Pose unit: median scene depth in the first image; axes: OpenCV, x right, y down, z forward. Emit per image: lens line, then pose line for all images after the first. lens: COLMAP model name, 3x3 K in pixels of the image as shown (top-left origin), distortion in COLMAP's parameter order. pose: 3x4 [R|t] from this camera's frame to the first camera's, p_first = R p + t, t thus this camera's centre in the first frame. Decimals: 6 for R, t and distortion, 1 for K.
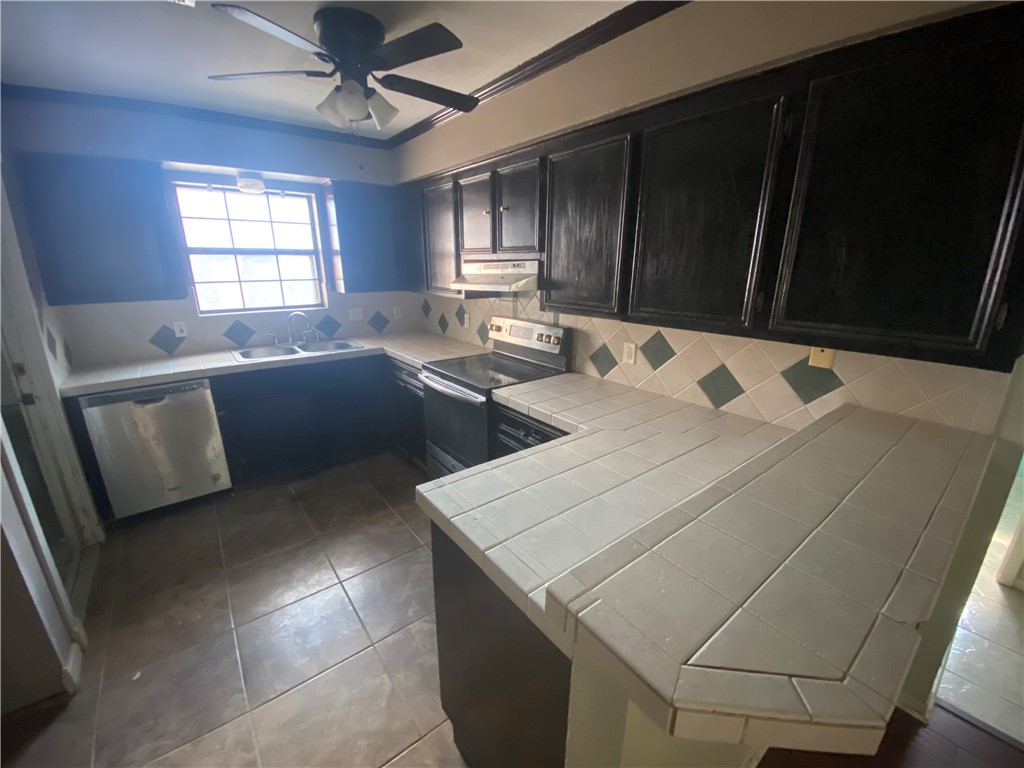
lens RADIAL K [[419.9, 0, 509.9], [0, 419.9, 386.4], [0, 0, 1]] dist [0.007313, -0.009094]
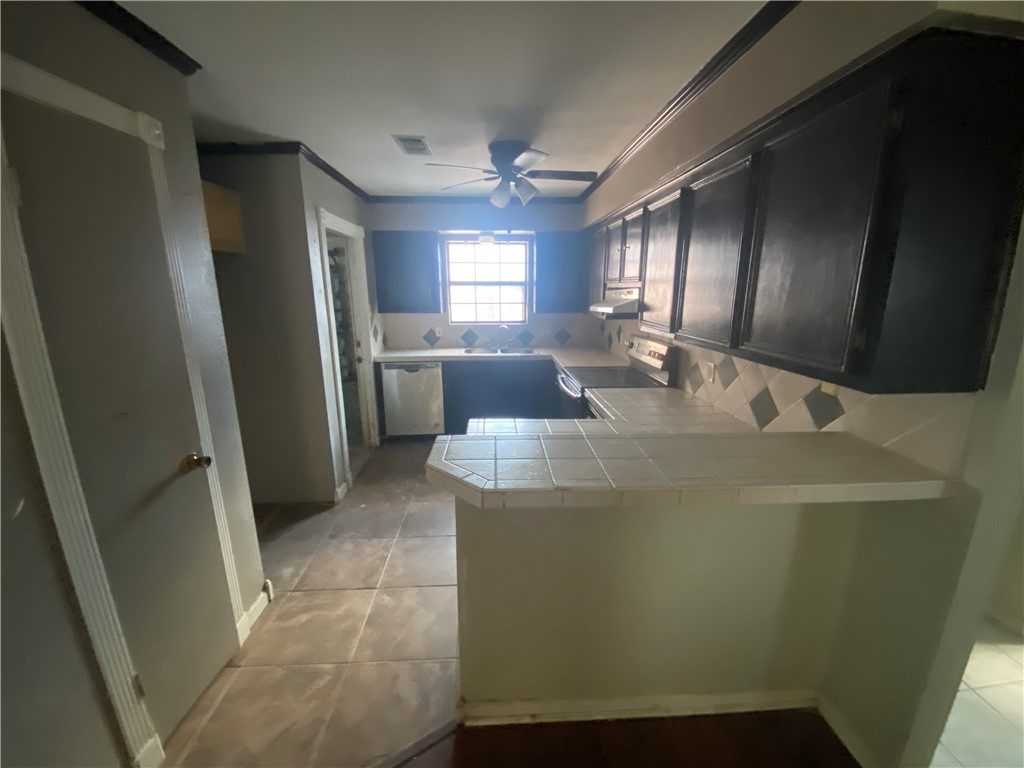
lens RADIAL K [[419.9, 0, 519.2], [0, 419.9, 390.6], [0, 0, 1]] dist [0.007313, -0.009094]
pose [[0.809709, 0.132671, -0.571637, 0.412105], [-0.164599, 0.986351, -0.004230, 0.041922], [0.563274, 0.097516, 0.820496, -0.118878]]
